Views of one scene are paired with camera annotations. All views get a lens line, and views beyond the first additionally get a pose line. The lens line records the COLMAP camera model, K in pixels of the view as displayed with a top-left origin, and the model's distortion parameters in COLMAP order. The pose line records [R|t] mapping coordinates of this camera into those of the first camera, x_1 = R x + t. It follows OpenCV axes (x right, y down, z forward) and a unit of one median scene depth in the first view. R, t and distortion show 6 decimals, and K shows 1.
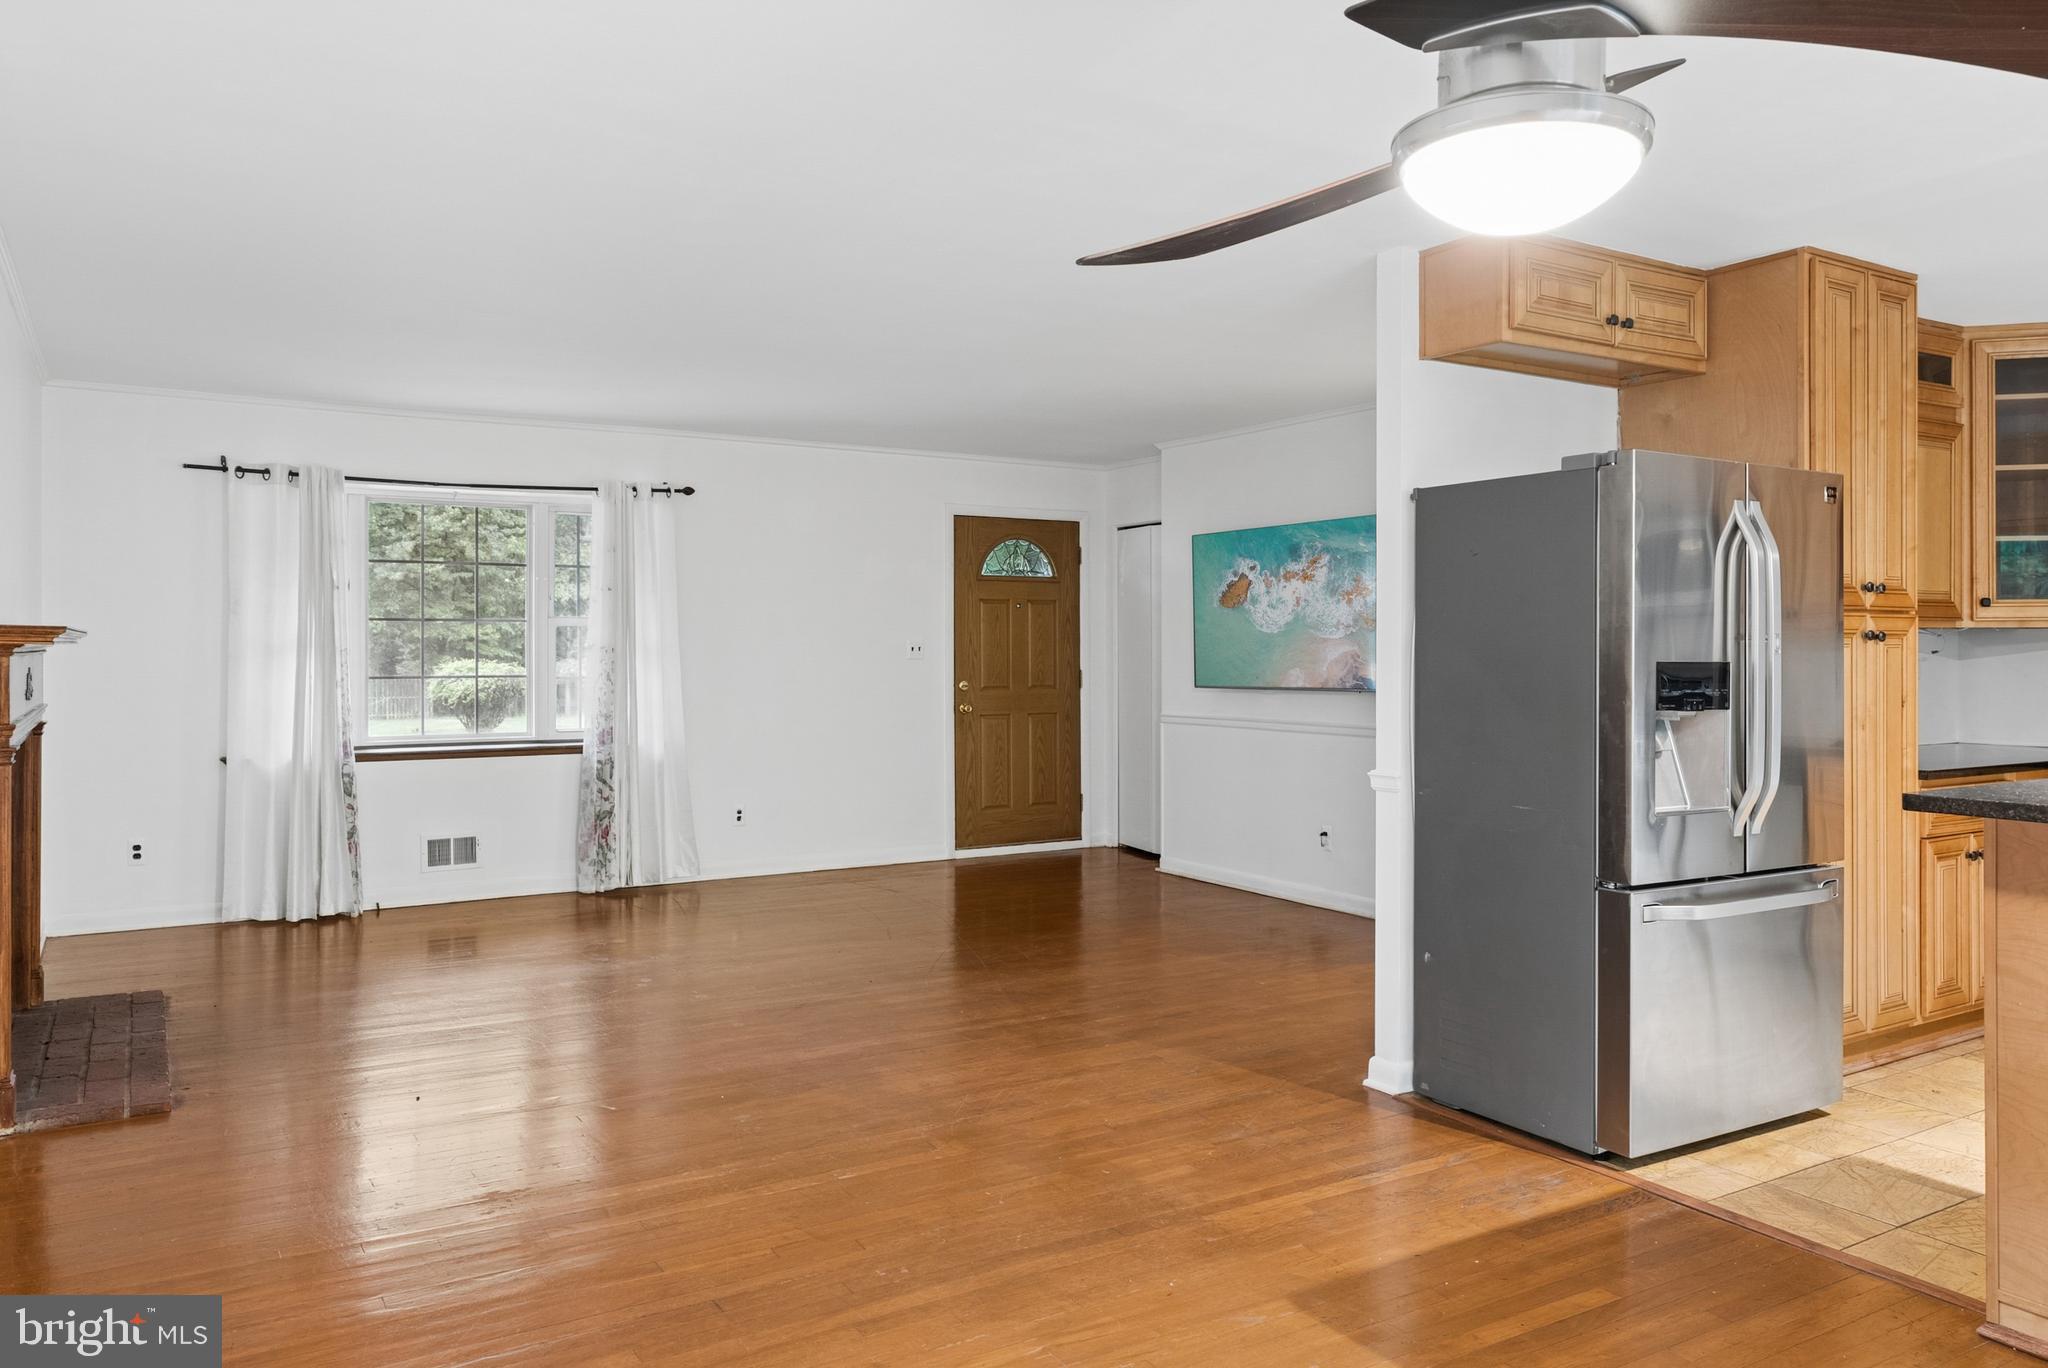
lens RADIAL K [[1453.5, 0, 1019.4], [0, 1453.5, 649.5], [0, 0, 1]] dist [0.002927, 0.001370]
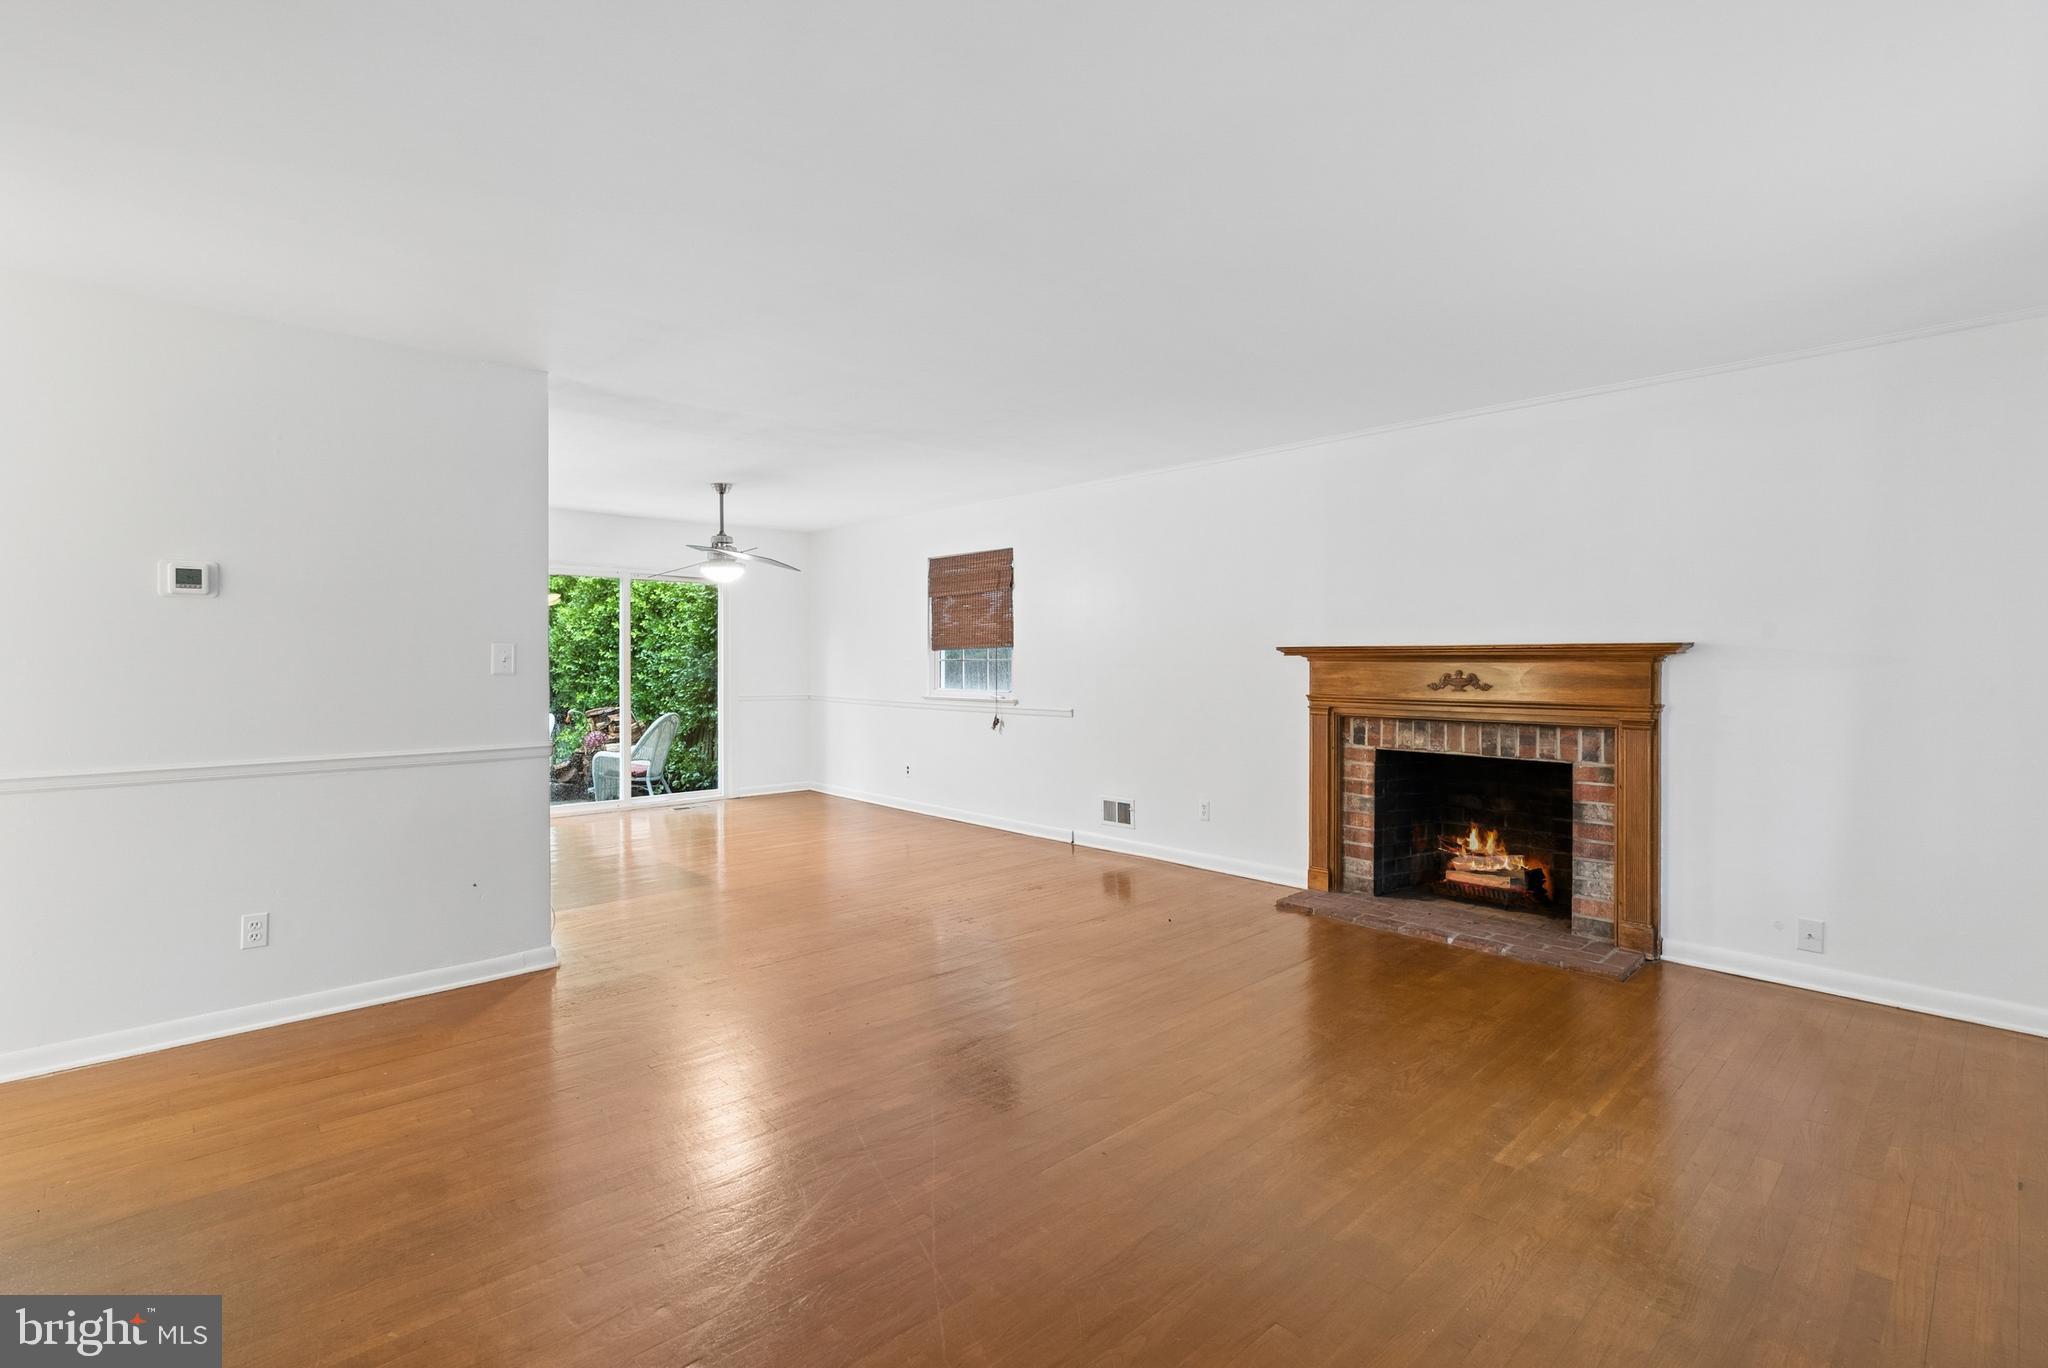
lens RADIAL K [[936.7, 0, 1009.9], [0, 936.7, 651.4], [0, 0, 1]] dist [-0.004476, 0.000344]
pose [[-0.981705, -0.003880, -0.190368, -0.028280], [-0.002427, 0.999966, -0.007867, 0.002879], [0.190392, -0.007261, -0.981681, 1.985345]]
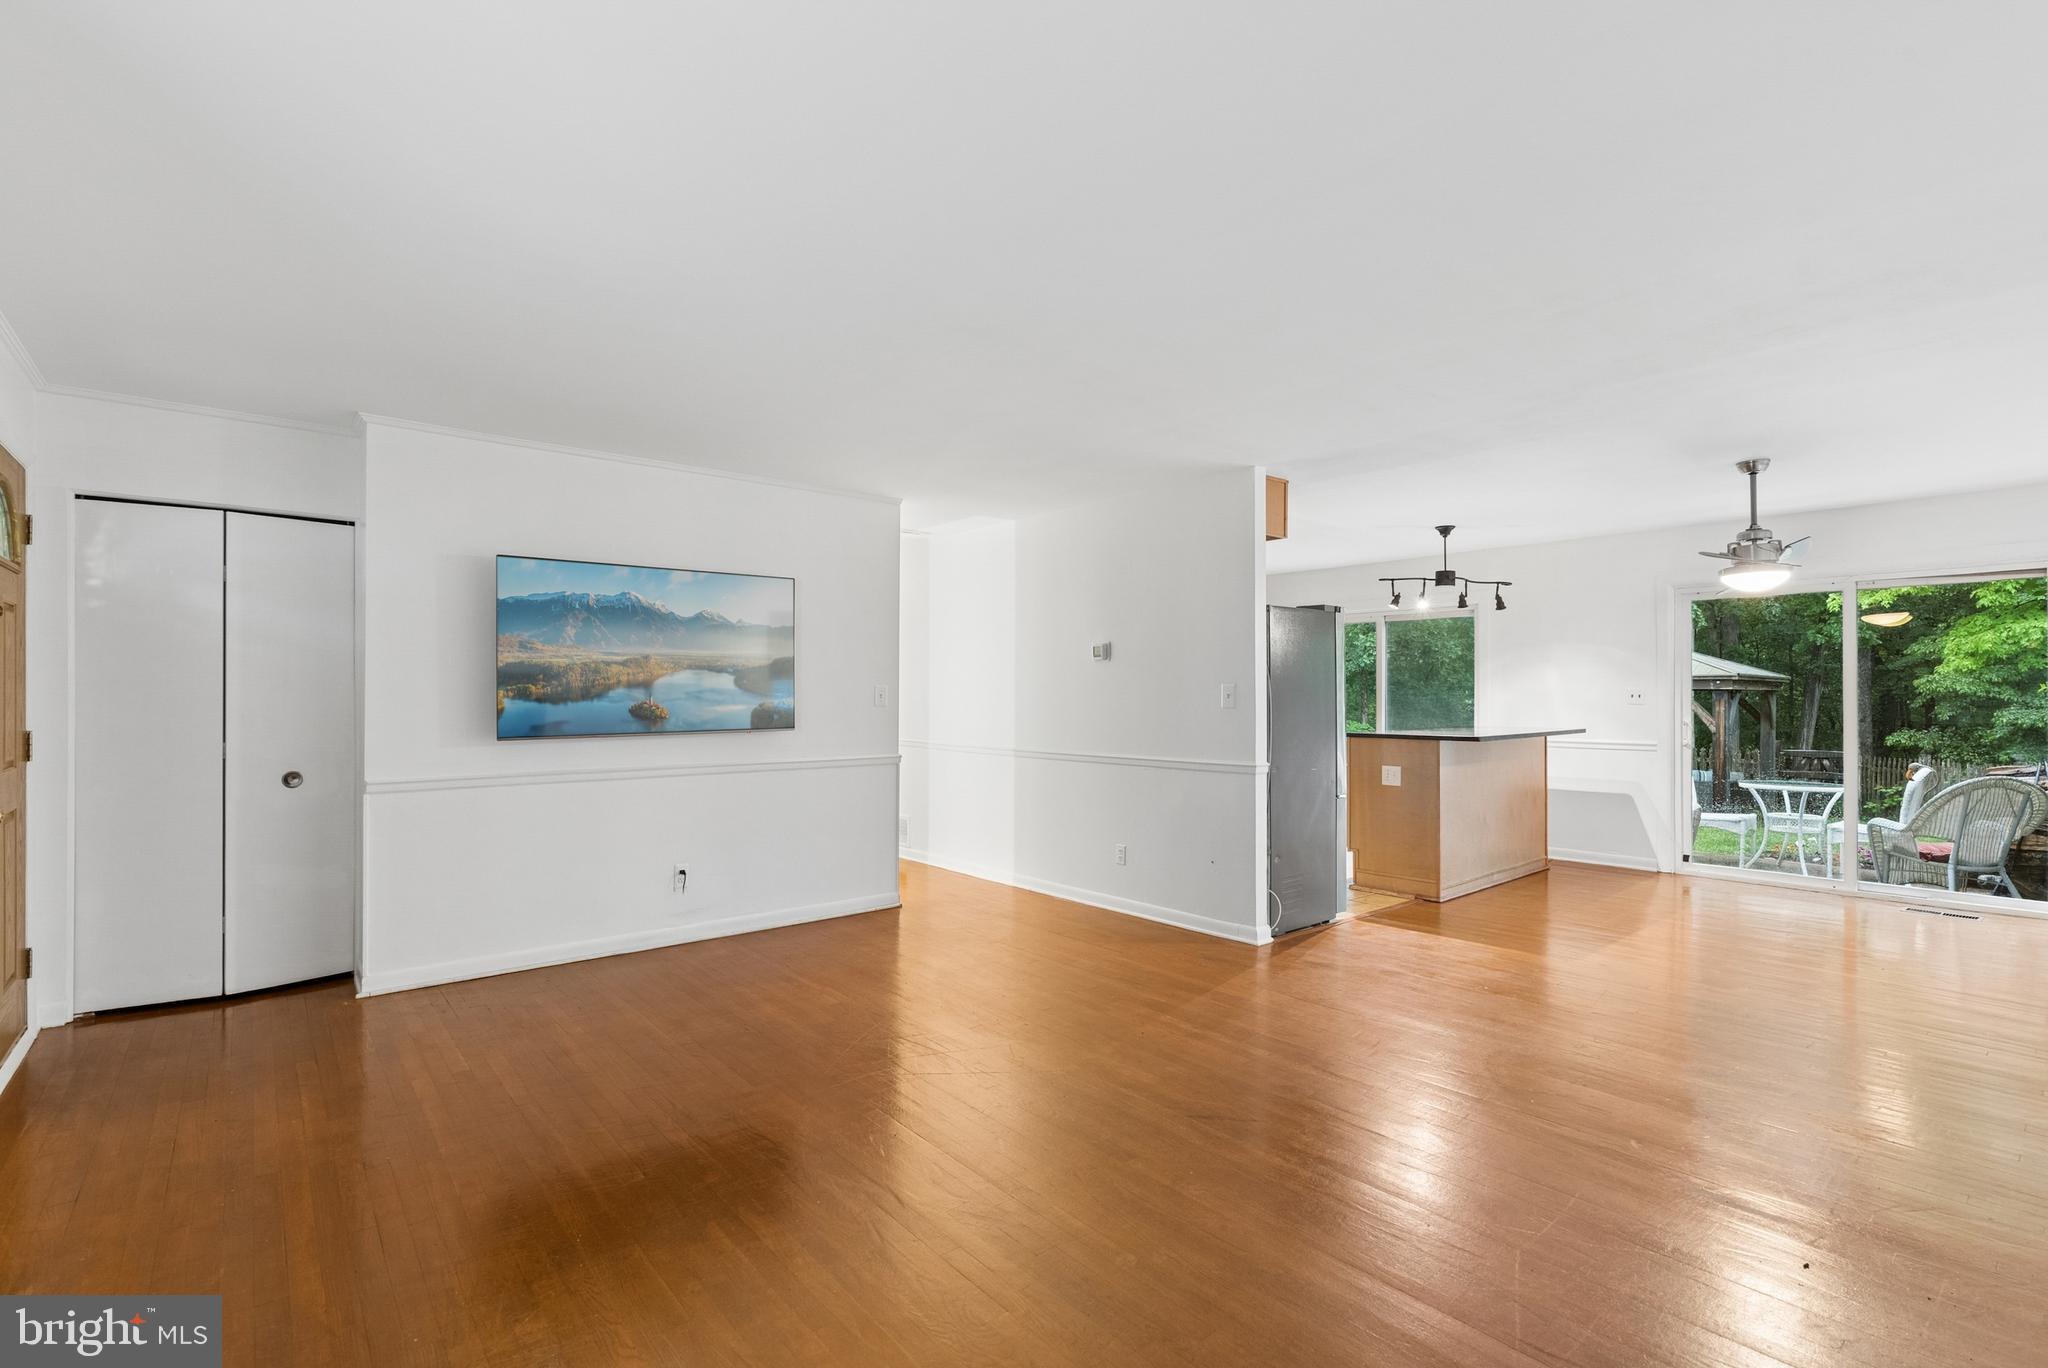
lens RADIAL K [[945.8, 0, 1024.0], [0, 945.8, 684.0], [0, 0, 1]] dist [0.001972, 0.000566]
pose [[-0.148863, 0.011328, 0.988793, -0.850732], [0.000612, 0.999935, -0.011364, 0.001667], [-0.988858, -0.001086, -0.148860, 1.468905]]
